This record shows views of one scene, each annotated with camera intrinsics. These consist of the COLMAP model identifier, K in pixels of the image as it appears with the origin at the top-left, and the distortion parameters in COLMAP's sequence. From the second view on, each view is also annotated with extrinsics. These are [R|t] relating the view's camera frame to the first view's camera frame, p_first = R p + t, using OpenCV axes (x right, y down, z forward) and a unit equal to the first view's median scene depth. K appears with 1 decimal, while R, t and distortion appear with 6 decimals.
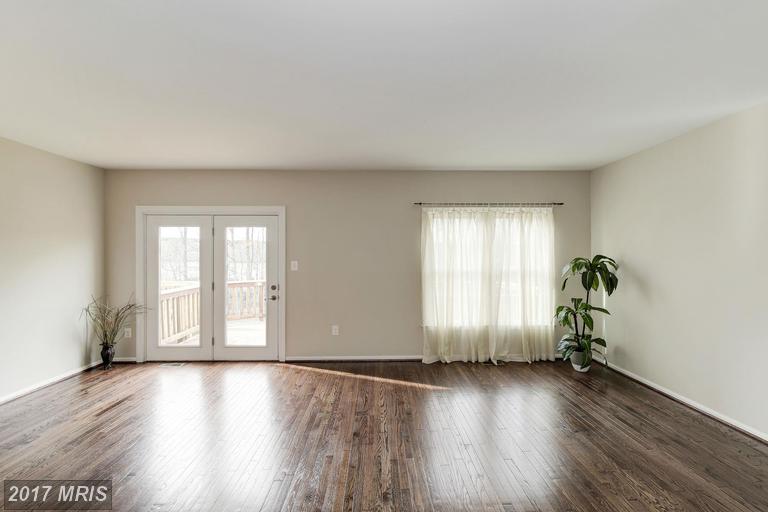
lens RADIAL K [[351.3, 0, 384.0], [0, 351.3, 256.0], [0, 0, 1]] dist [0.000491, 0.000037]
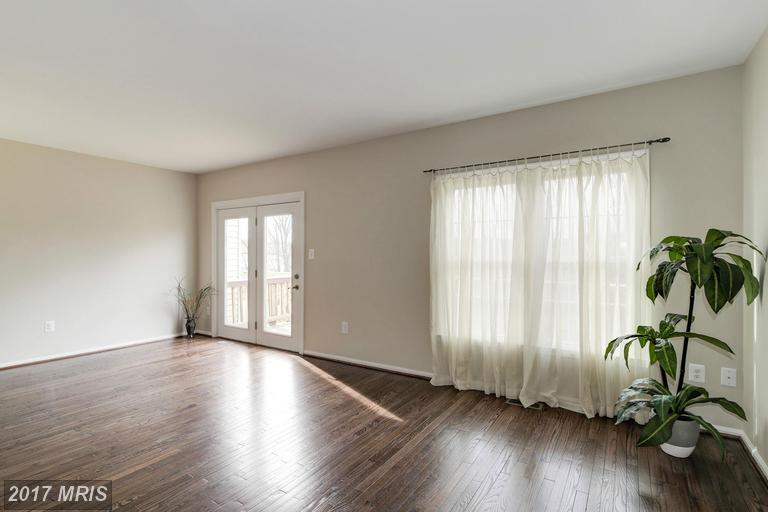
lens RADIAL K [[391.2, 0, 384.0], [0, 391.2, 256.0], [0, 0, 1]] dist [-0.000168, -0.000121]
pose [[0.821003, 0.002566, -0.570917, 0.499919], [0.000544, 0.999986, 0.005277, 0.028006], [0.570923, -0.004643, 0.820990, 0.257275]]
